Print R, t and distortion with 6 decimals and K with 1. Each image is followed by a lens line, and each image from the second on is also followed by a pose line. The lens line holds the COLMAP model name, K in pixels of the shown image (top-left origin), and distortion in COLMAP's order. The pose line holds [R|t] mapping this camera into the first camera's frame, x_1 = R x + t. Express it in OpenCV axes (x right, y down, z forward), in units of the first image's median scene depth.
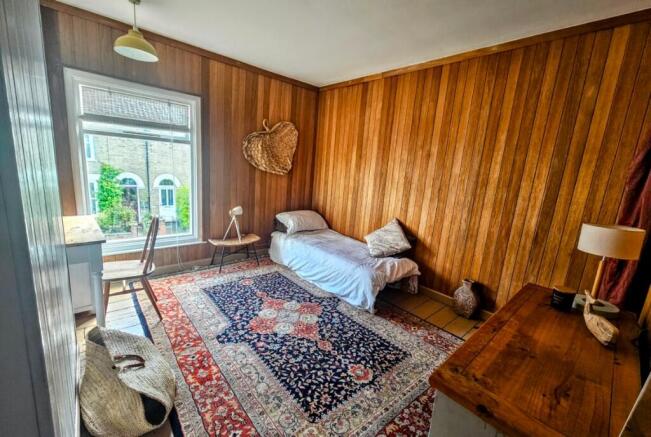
lens RADIAL K [[267.5, 0, 325.7], [0, 267.5, 218.8], [0, 0, 1]] dist [0.000006, 0.000071]
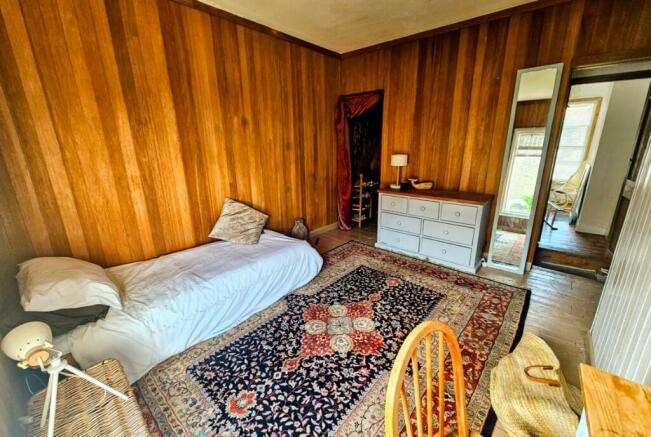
lens RADIAL K [[267.5, 0, 326.6], [0, 267.5, 216.5], [0, 0, 1]] dist [0.000006, 0.000071]
pose [[-0.119292, -0.337373, 0.933782, -0.808143], [0.195599, 0.914081, 0.355243, -0.256796], [-0.973401, 0.225025, -0.043053, 1.004574]]
